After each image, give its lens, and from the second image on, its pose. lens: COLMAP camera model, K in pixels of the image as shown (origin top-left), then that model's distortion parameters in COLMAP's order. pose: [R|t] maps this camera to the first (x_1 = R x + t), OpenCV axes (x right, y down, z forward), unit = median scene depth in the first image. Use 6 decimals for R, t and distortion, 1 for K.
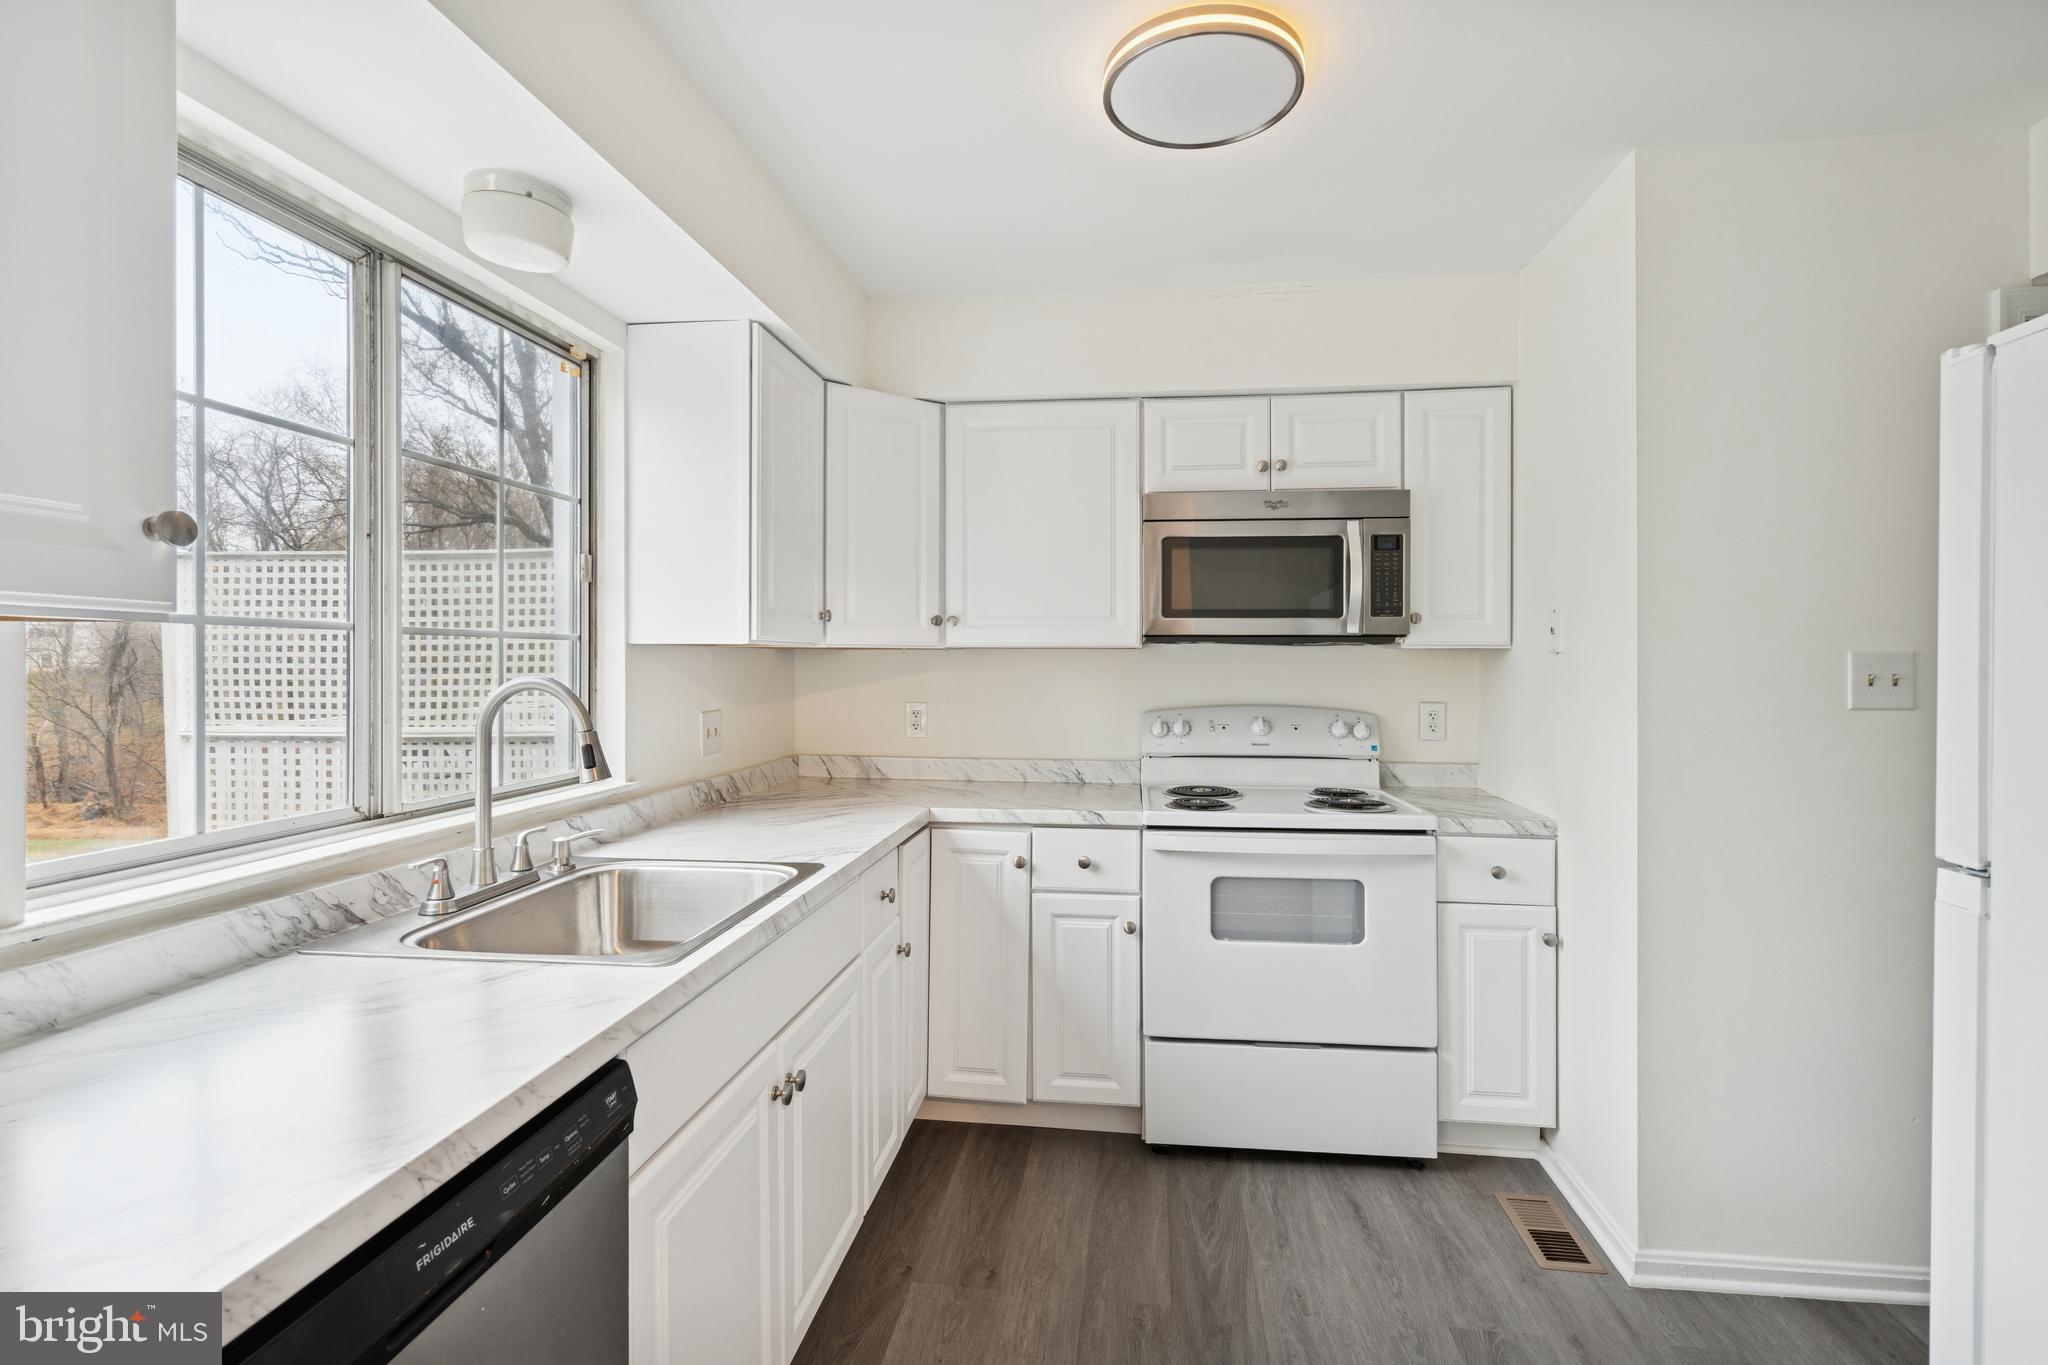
lens RADIAL K [[932.8, 0, 1044.6], [0, 932.8, 668.3], [0, 0, 1]] dist [-0.004911, 0.001929]
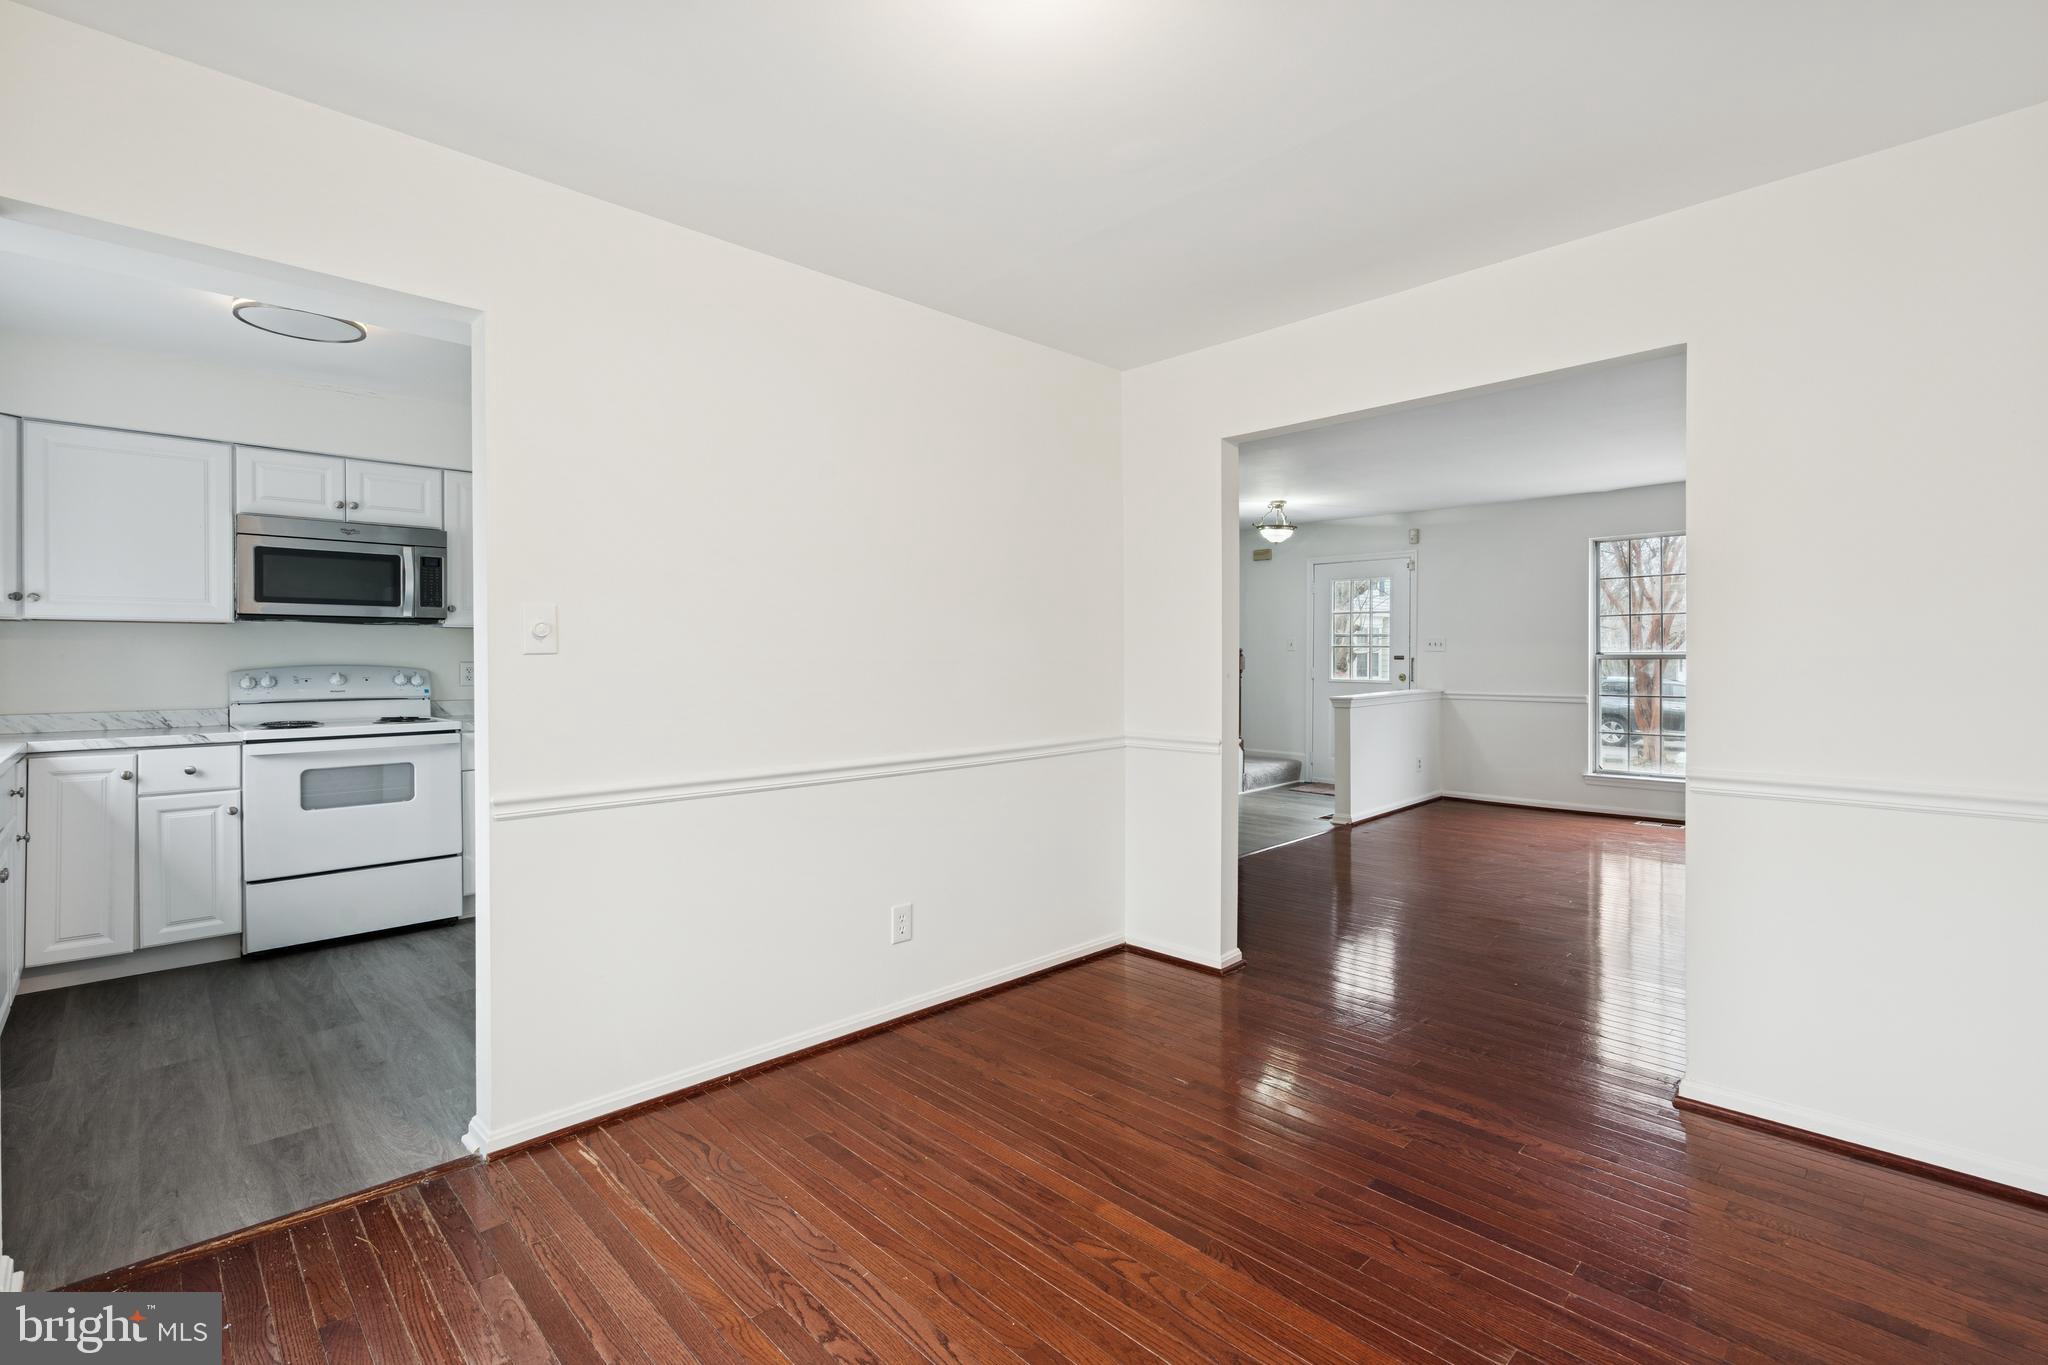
lens RADIAL K [[932.8, 0, 1038.7], [0, 932.8, 655.8], [0, 0, 1]] dist [-0.004911, 0.001929]
pose [[0.636874, -0.002388, 0.770964, -0.218412], [0.007572, 0.999966, -0.003158, 0.044103], [-0.770931, 0.007849, 0.636871, -0.876808]]
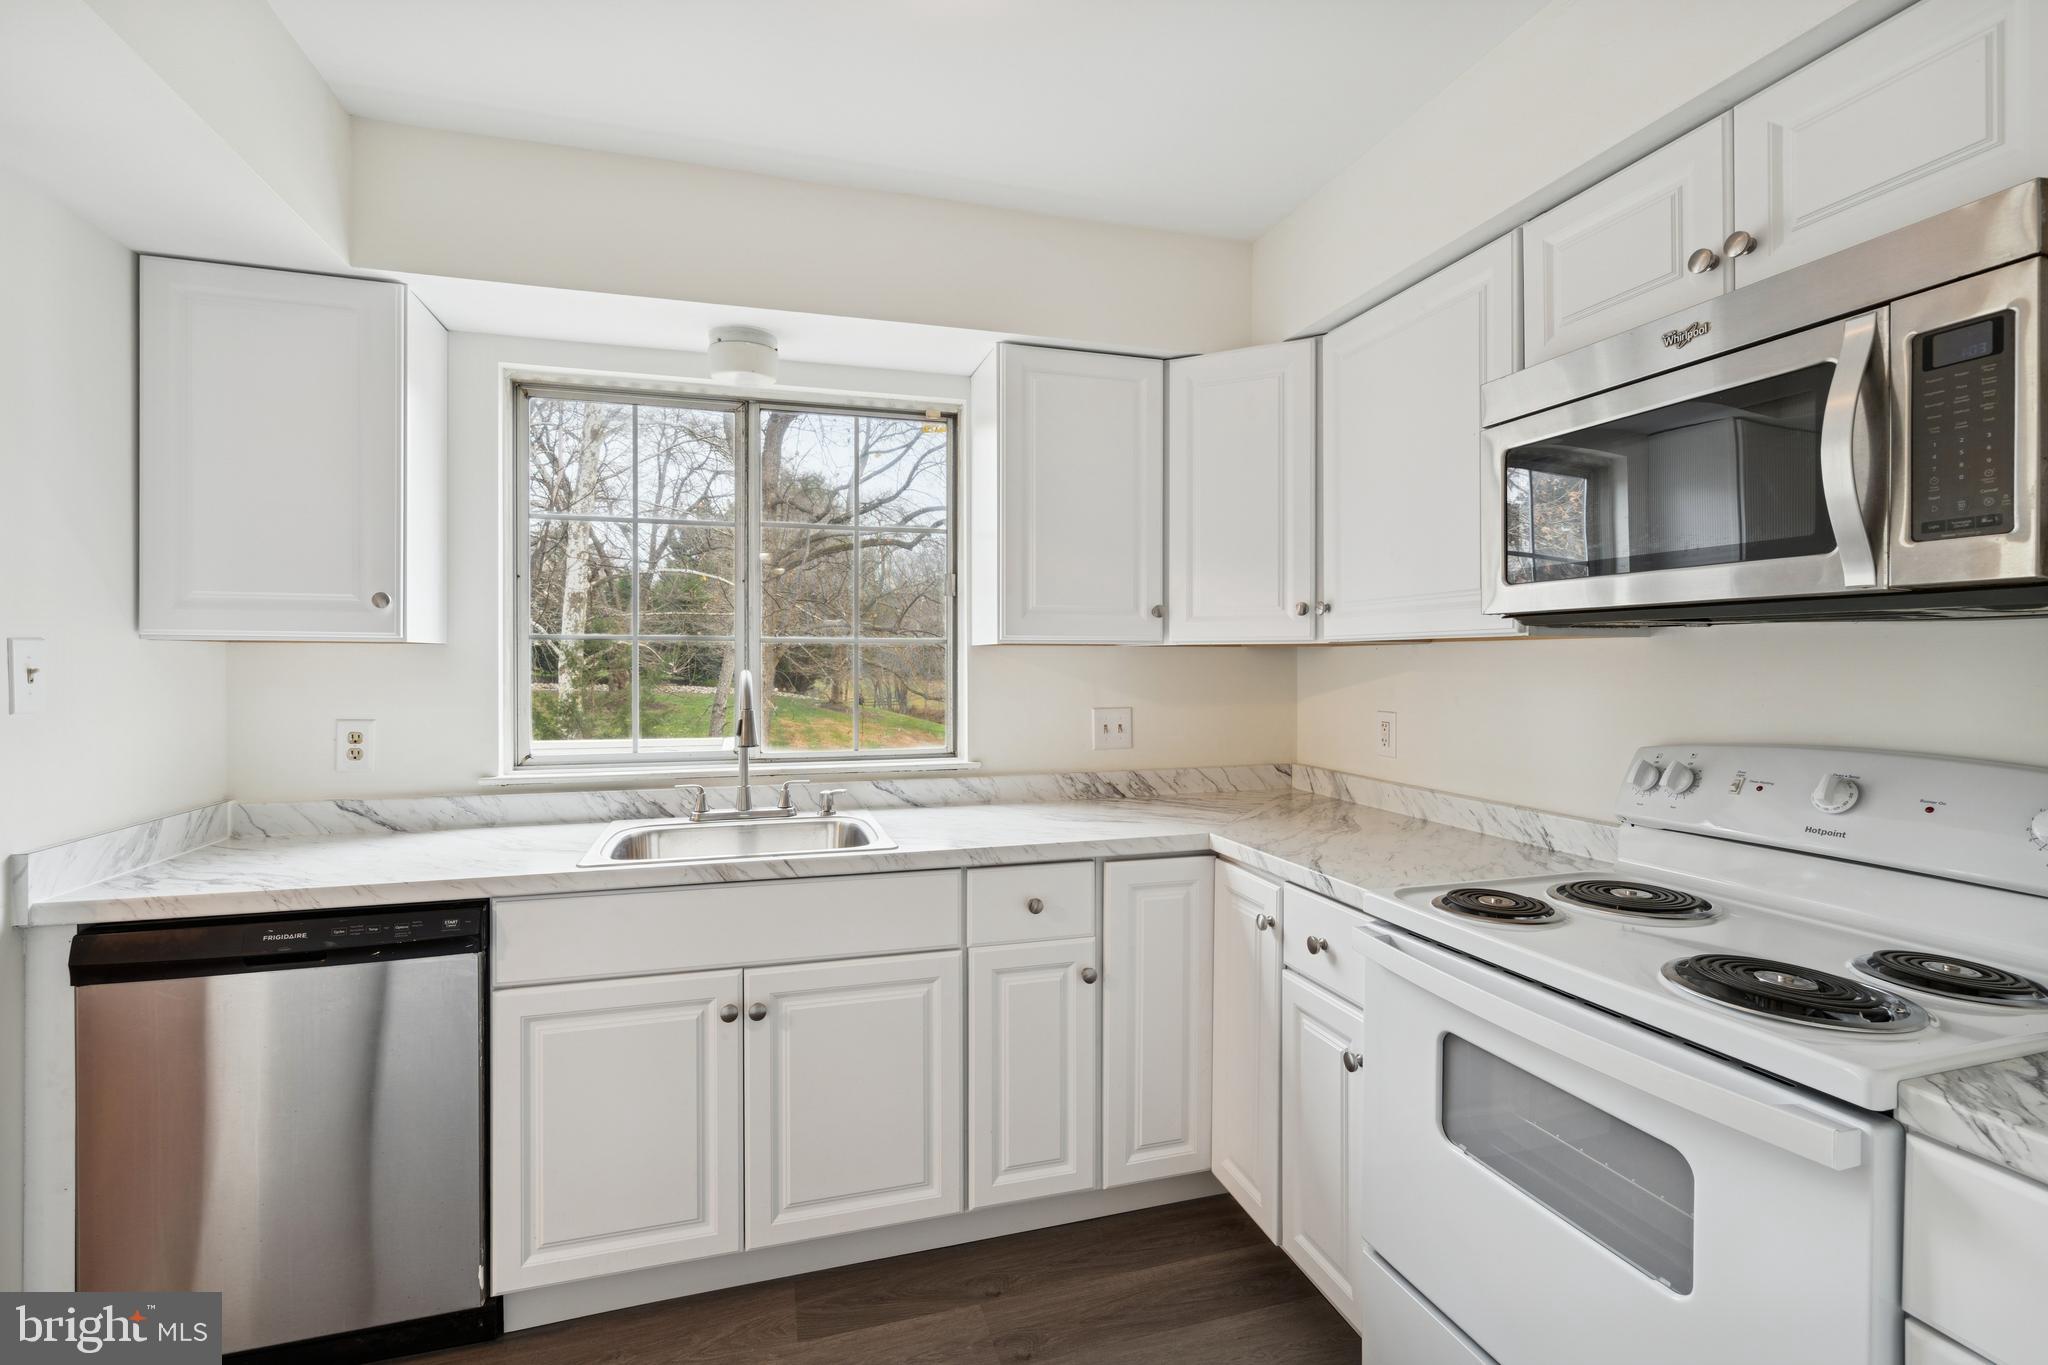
lens RADIAL K [[932.8, 0, 1028.8], [0, 932.8, 673.2], [0, 0, 1]] dist [-0.004911, 0.001929]
pose [[0.399518, 0.008992, -0.916681, 0.570701], [-0.006119, 0.999956, 0.007142, 0.000279], [0.916705, 0.002756, 0.399555, 0.500563]]
